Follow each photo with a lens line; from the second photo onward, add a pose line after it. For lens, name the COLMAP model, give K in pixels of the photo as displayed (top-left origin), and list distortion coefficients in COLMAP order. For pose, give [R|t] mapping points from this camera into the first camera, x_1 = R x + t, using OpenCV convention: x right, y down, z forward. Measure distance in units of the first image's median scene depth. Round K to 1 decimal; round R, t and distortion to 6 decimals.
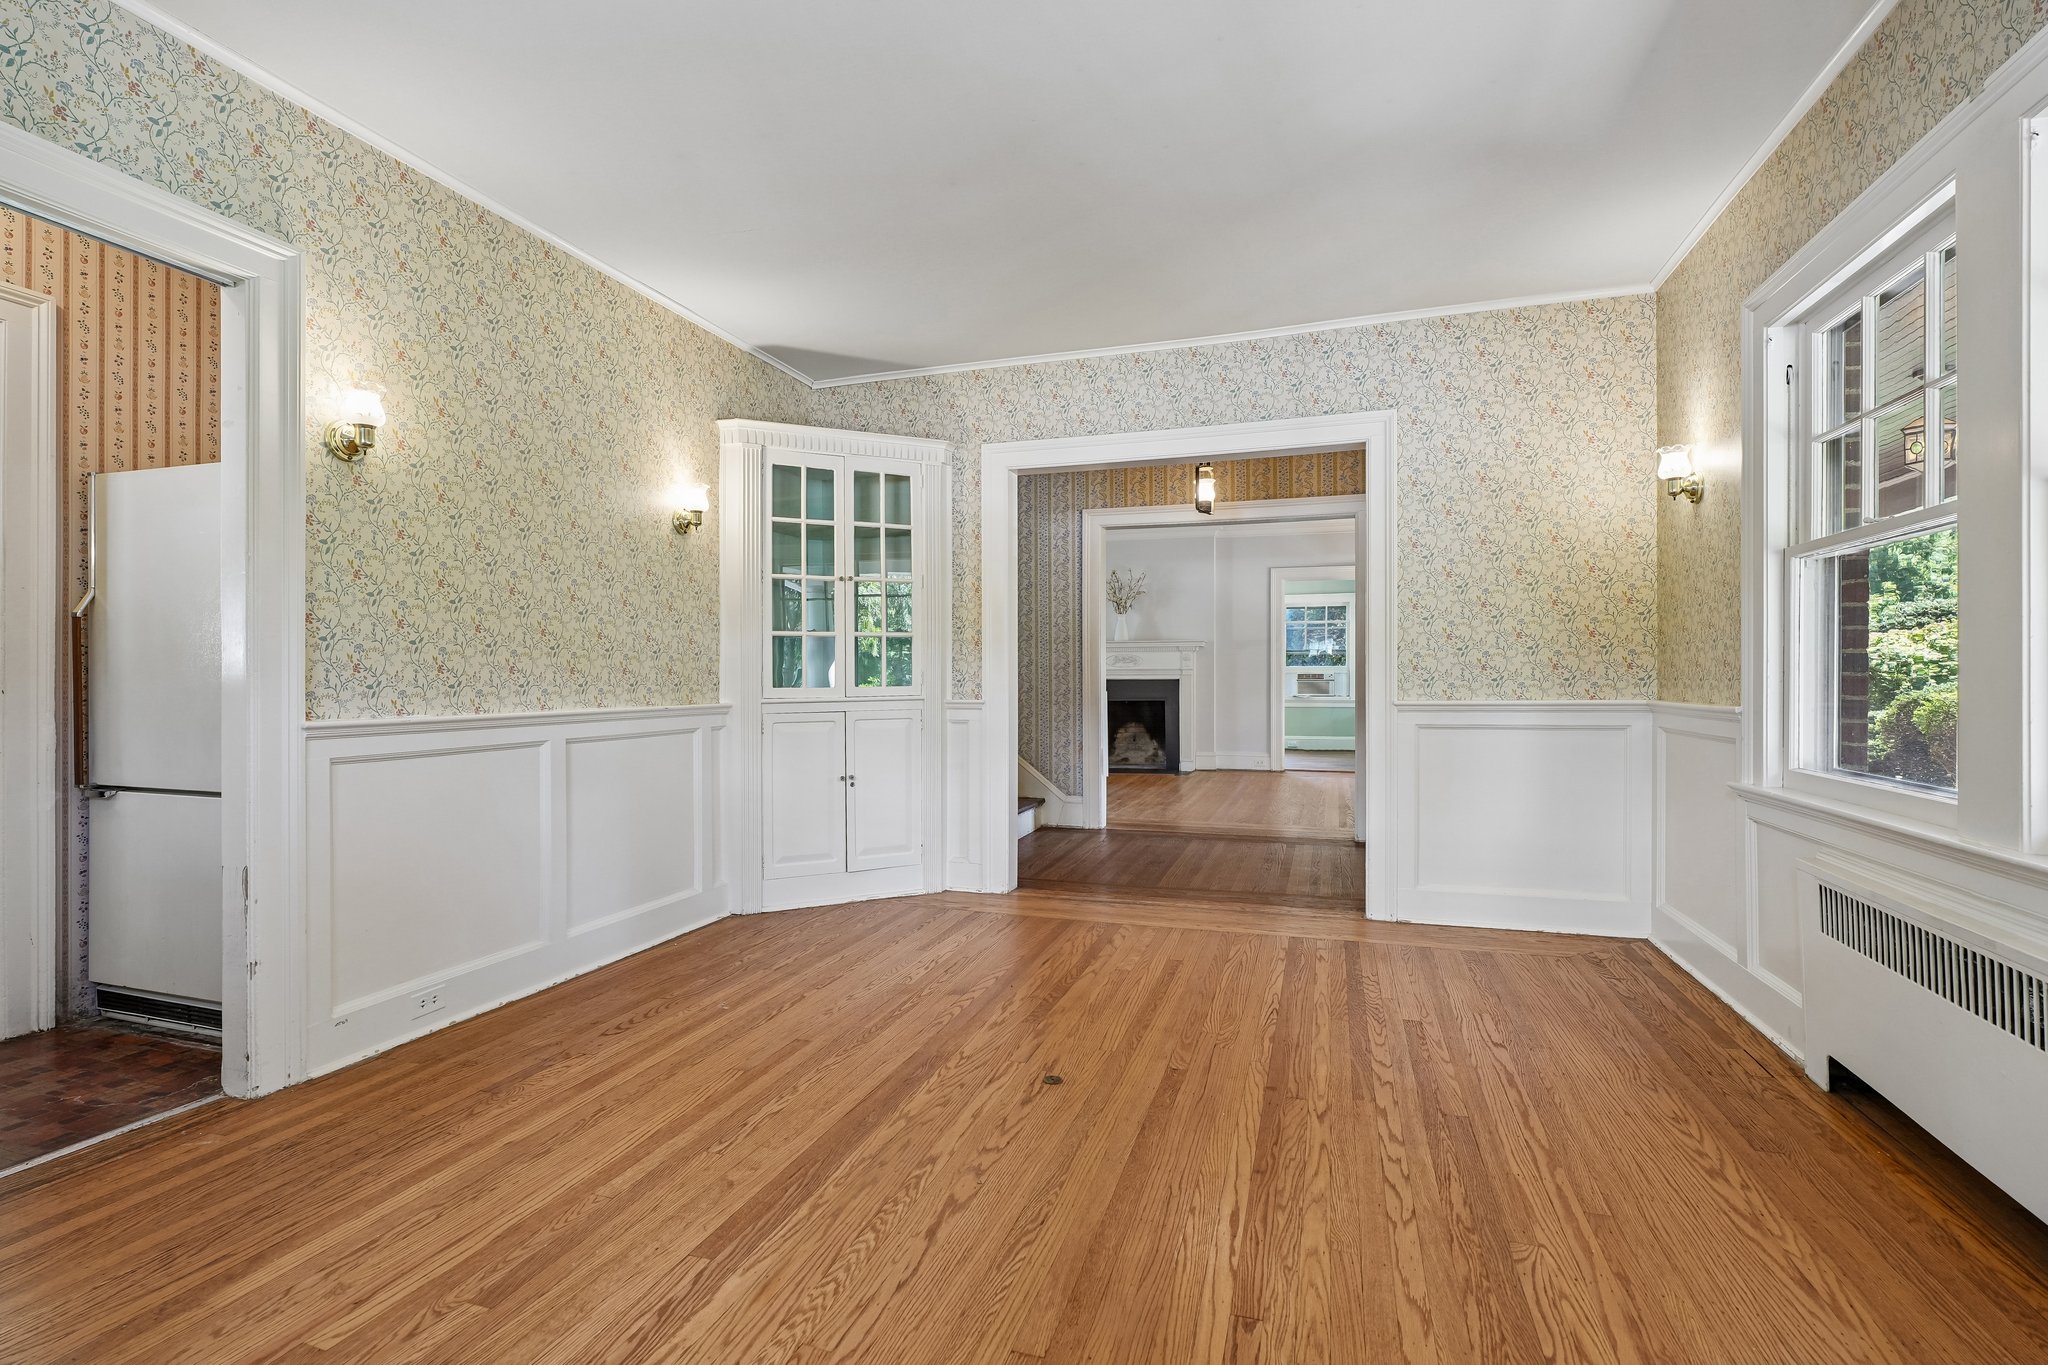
lens RADIAL K [[962.1, 0, 1024.0], [0, 962.1, 682.5], [0, 0, 1]] dist [-0.002179, -0.000318]
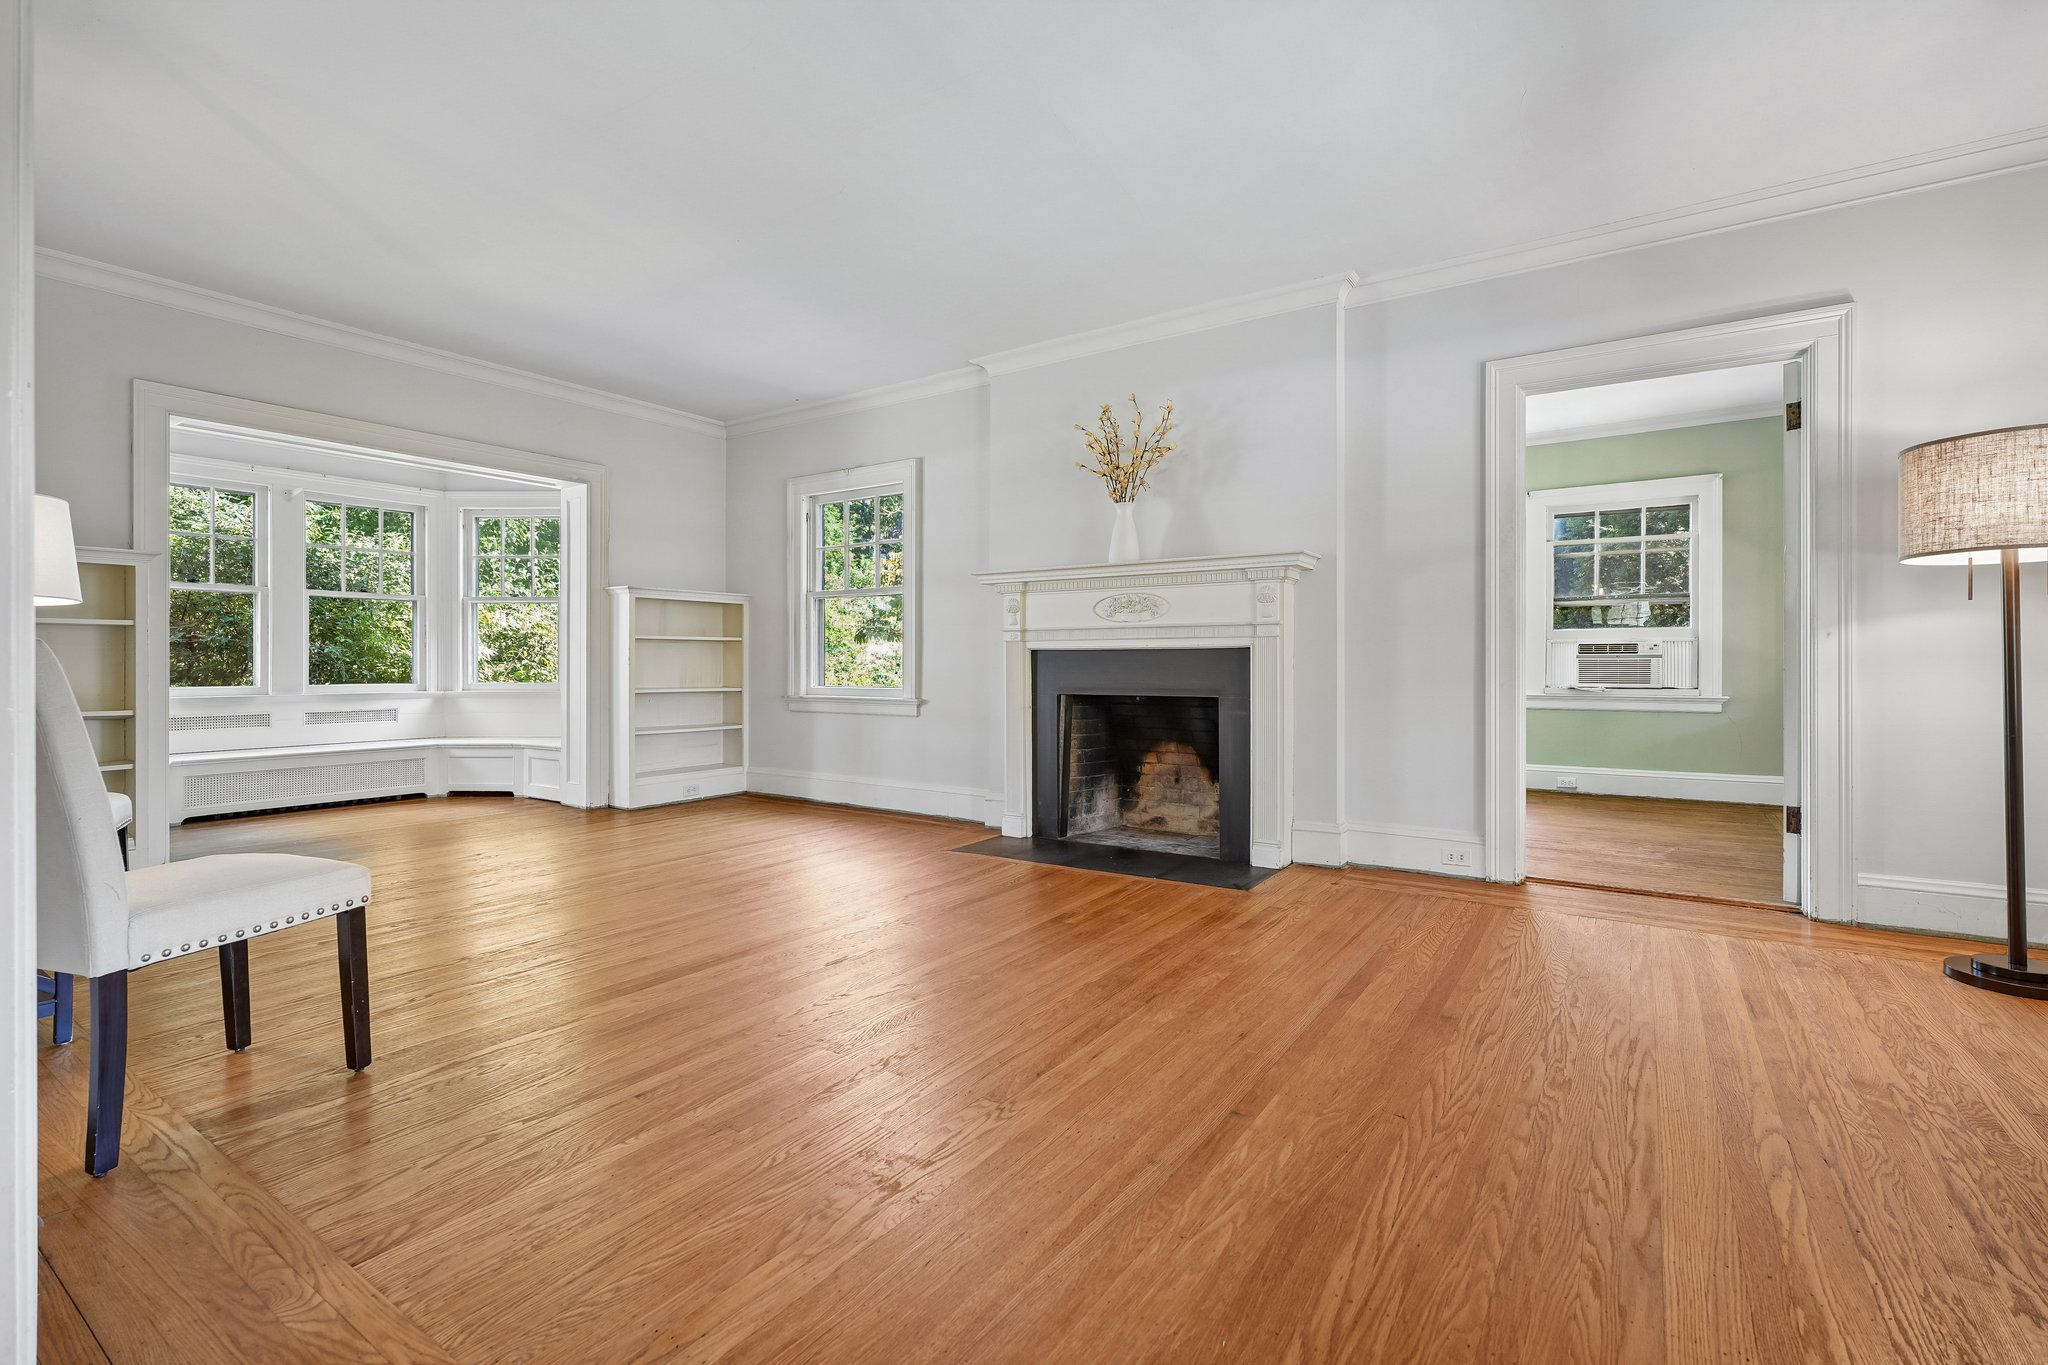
lens RADIAL K [[923.9, 0, 1020.3], [0, 923.9, 676.7], [0, 0, 1]] dist [-0.006585, 0.001420]
pose [[0.960680, 0.005586, -0.277603, 0.171787], [-0.003671, 0.999966, 0.007417, 0.006567], [0.277634, -0.006107, 0.960667, 0.567042]]
